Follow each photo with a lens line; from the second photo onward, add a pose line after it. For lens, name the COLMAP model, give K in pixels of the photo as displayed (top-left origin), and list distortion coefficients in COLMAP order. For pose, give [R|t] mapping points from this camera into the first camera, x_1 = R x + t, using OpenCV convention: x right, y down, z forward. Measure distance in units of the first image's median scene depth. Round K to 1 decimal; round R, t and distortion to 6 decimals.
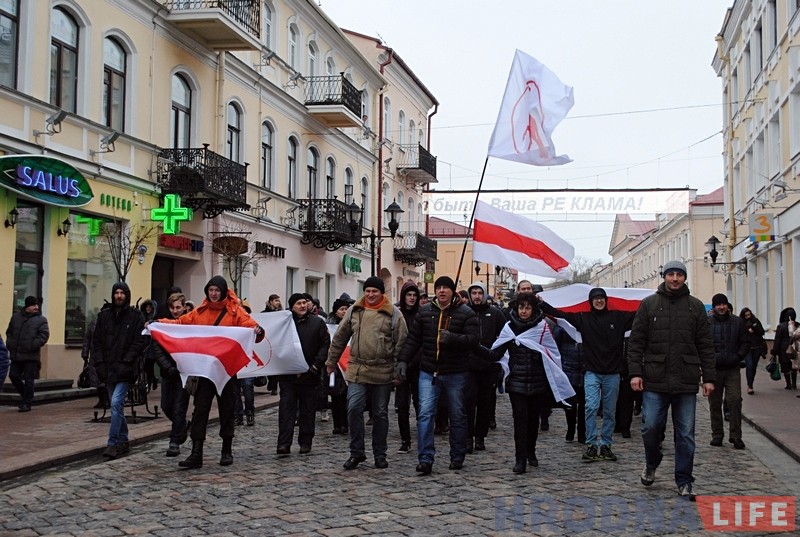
lens RADIAL K [[997.7, 0, 400.0], [0, 997.7, 268.5], [0, 0, 1]] dist [-0.000098, 0.003303]
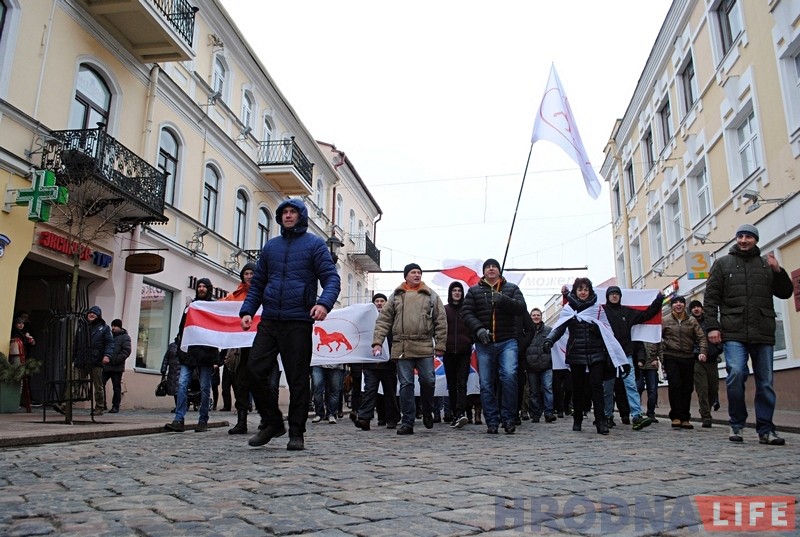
lens RADIAL K [[652.3, 0, 400.0], [0, 652.3, 268.5], [0, 0, 1]] dist [-0.009795, -0.005485]
pose [[0.997847, 0.014516, 0.063955, 0.016246], [-0.004455, 0.987947, -0.154730, 0.059963], [-0.065430, 0.154112, 0.985884, 0.356209]]
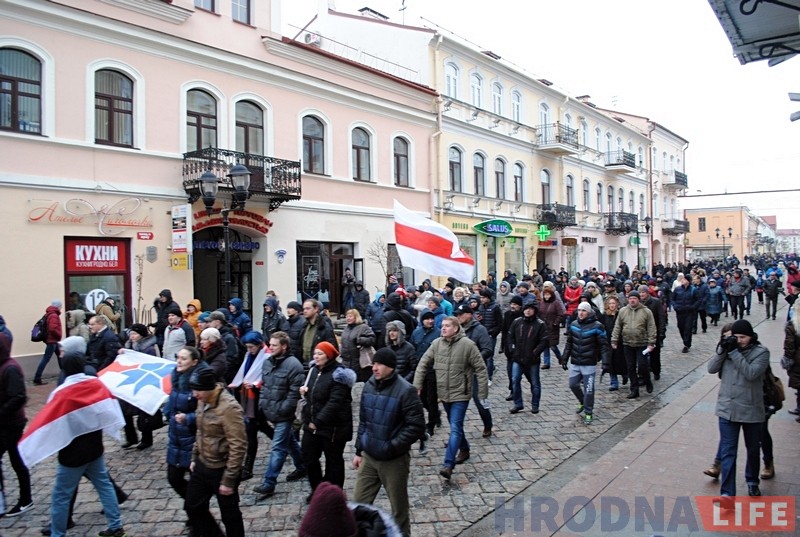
lens RADIAL K [[627.4, 0, 400.0], [0, 627.4, 268.5], [0, 0, 1]] dist [-0.084526, 0.012706]
pose [[0.899502, -0.023454, -0.436287, 0.086240], [0.051466, 0.997294, 0.052496, -0.049005], [0.433876, -0.069674, 0.898275, -0.380771]]
